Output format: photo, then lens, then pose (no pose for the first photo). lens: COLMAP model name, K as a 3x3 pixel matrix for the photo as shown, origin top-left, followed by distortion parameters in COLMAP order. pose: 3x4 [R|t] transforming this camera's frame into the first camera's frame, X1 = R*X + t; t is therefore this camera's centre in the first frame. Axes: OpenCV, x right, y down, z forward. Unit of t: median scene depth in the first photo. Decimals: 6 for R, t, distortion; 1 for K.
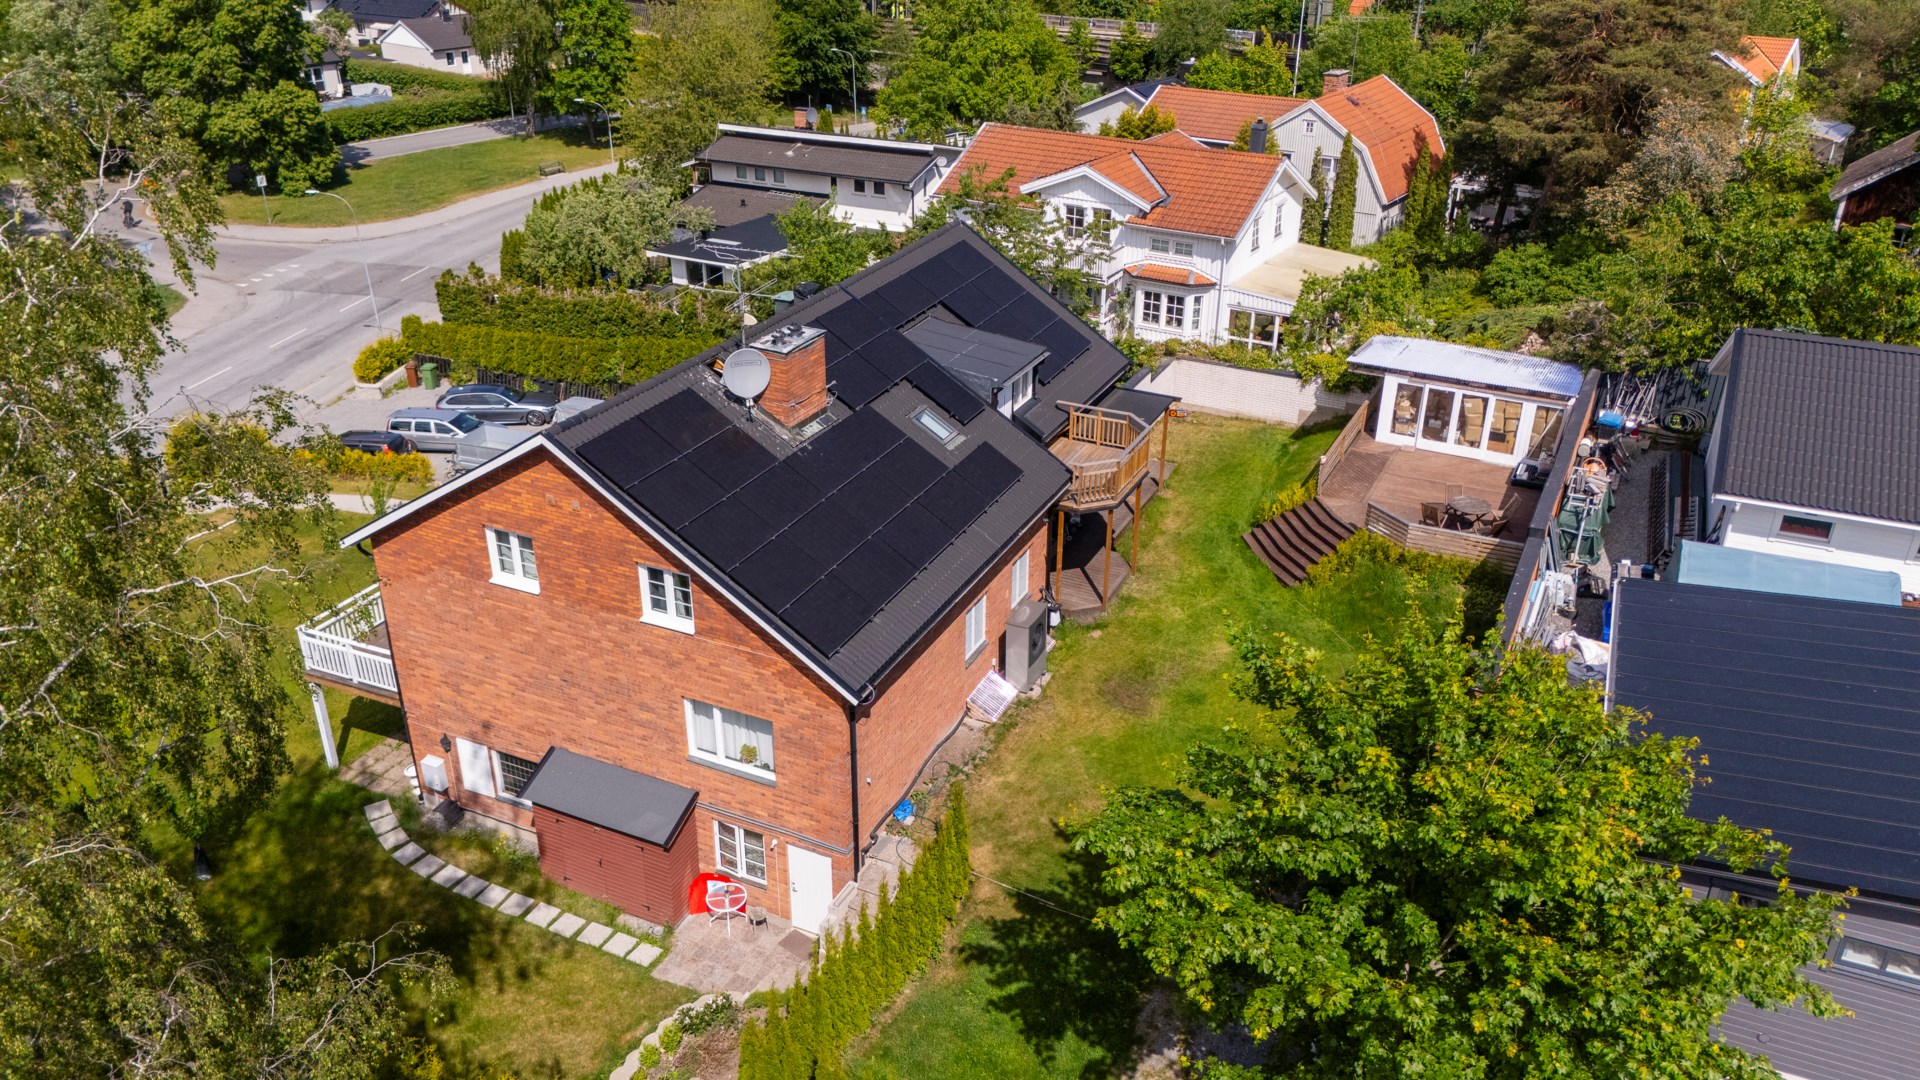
lens RADIAL K [[1409.5, 0, 960.0], [0, 1409.5, 540.0], [0, 0, 1]] dist [0.085493, -0.082233]
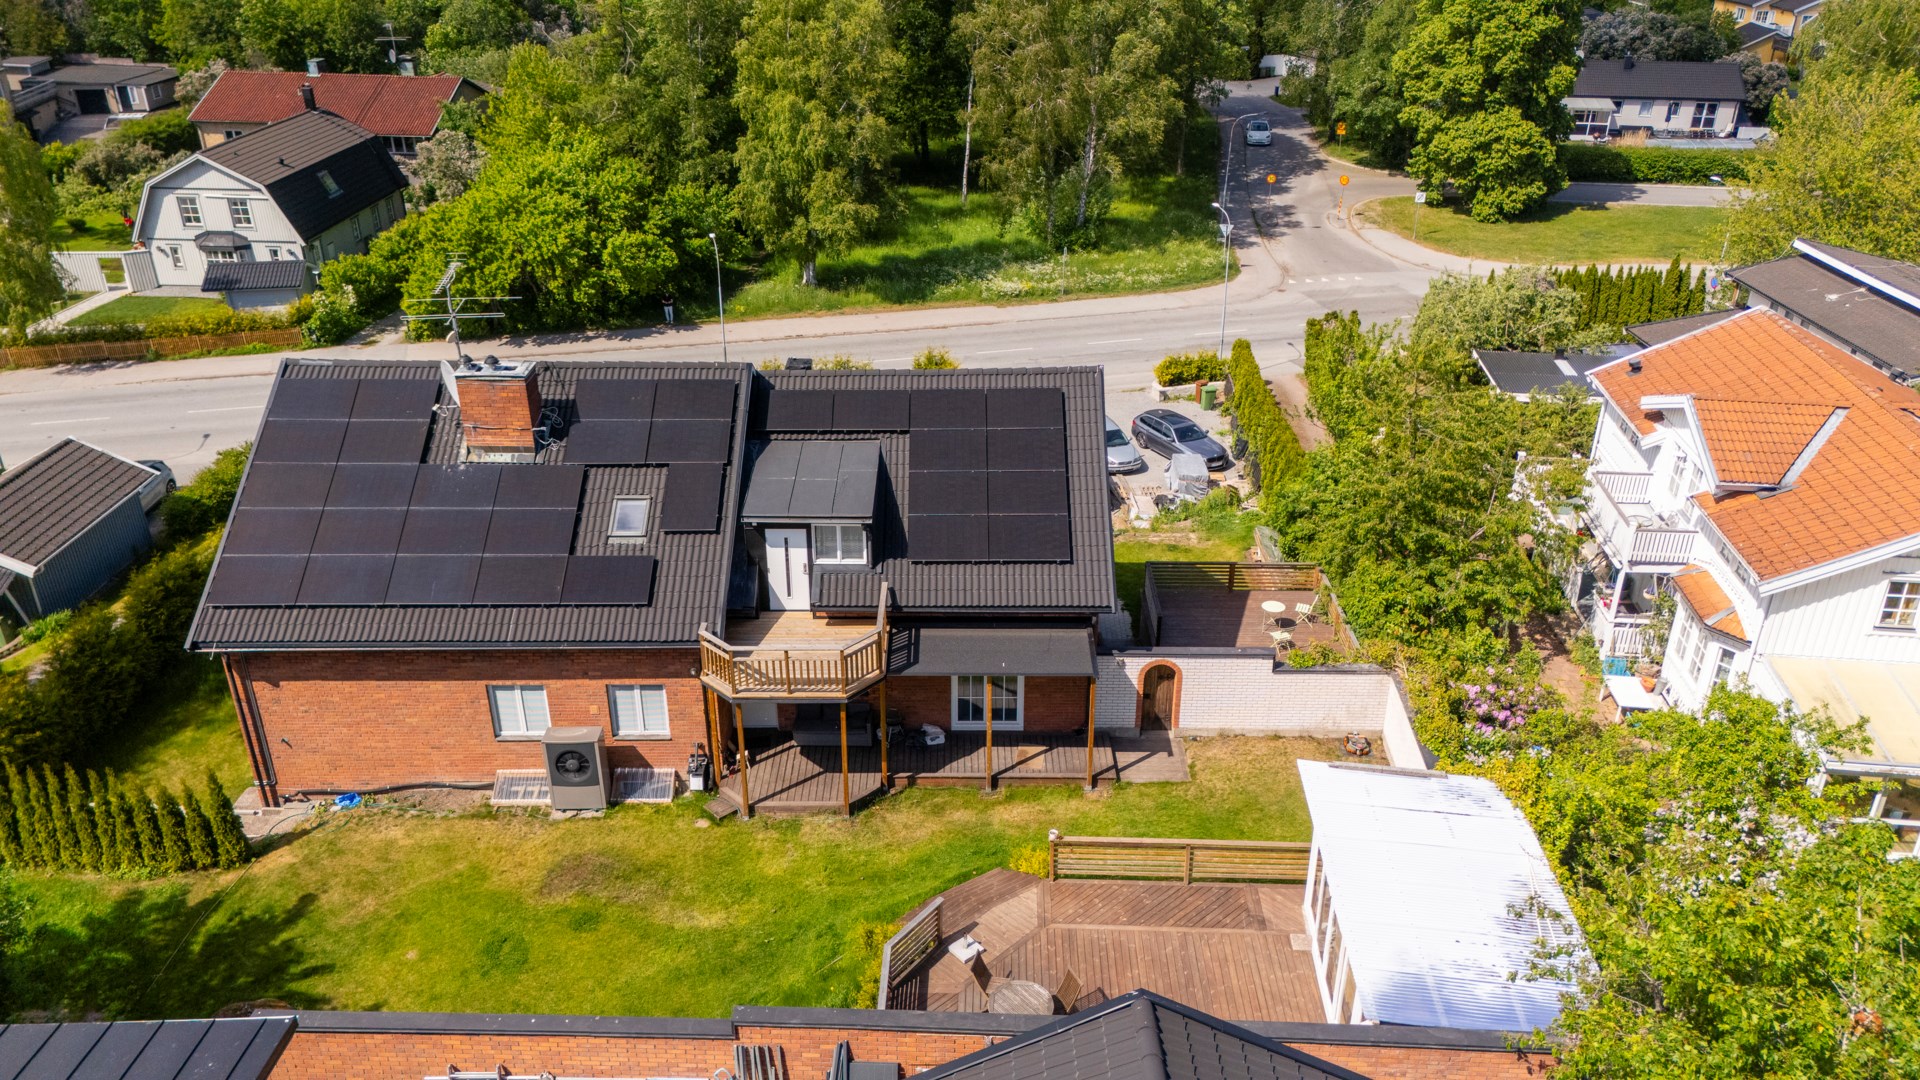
lens RADIAL K [[1409.5, 0, 960.0], [0, 1409.5, 540.0], [0, 0, 1]] dist [0.085493, -0.082233]
pose [[0.391421, 0.408621, -0.824511, 0.314848], [-0.407619, 0.880293, 0.242757, -0.143525], [0.825007, 0.241066, 0.511127, 0.260615]]
